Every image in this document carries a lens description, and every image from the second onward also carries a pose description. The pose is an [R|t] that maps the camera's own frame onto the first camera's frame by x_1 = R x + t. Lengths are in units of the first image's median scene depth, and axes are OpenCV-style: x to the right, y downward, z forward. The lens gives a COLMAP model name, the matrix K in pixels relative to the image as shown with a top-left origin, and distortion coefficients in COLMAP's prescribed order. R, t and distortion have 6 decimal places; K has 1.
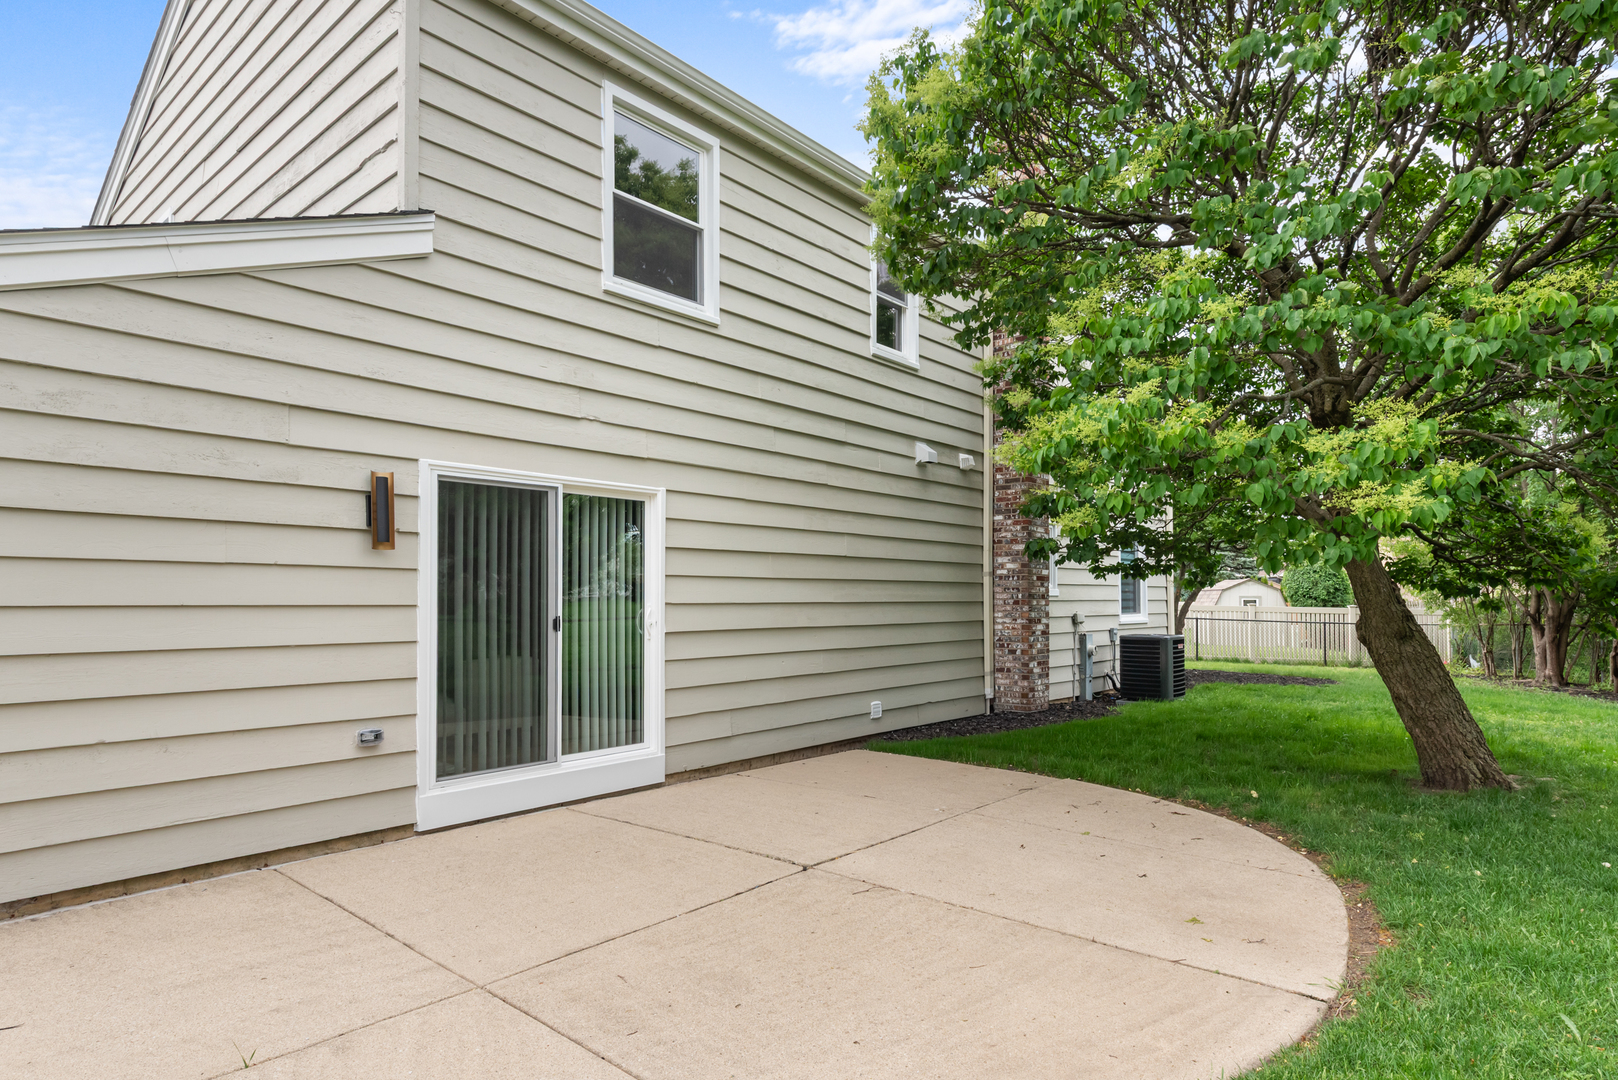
lens RADIAL K [[887.3, 0, 818.4], [0, 887.3, 590.4], [0, 0, 1]] dist [-0.000750, -0.000138]
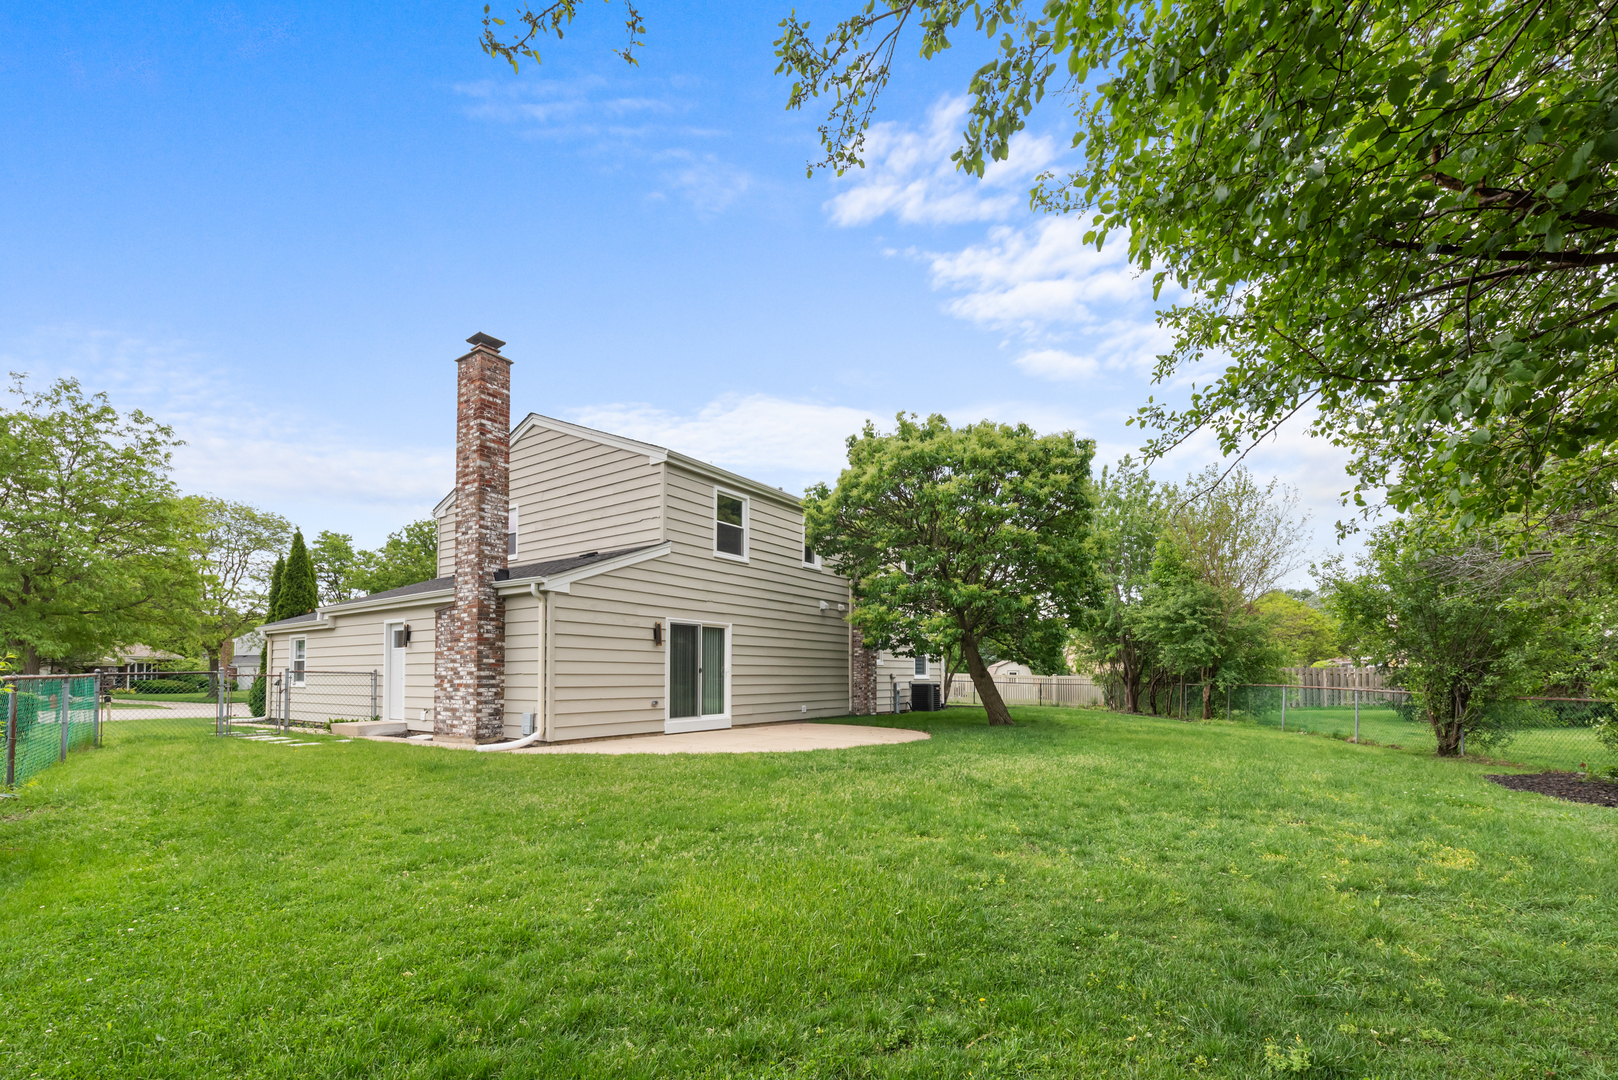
lens RADIAL K [[673.2, 0, 813.1], [0, 673.2, 651.7], [0, 0, 1]] dist [0.000476, 0.000007]
pose [[0.994872, 0.007156, 0.100889, -0.123691], [-0.004576, 0.999657, -0.025776, 0.026274], [-0.101039, 0.025182, 0.994564, -1.084442]]
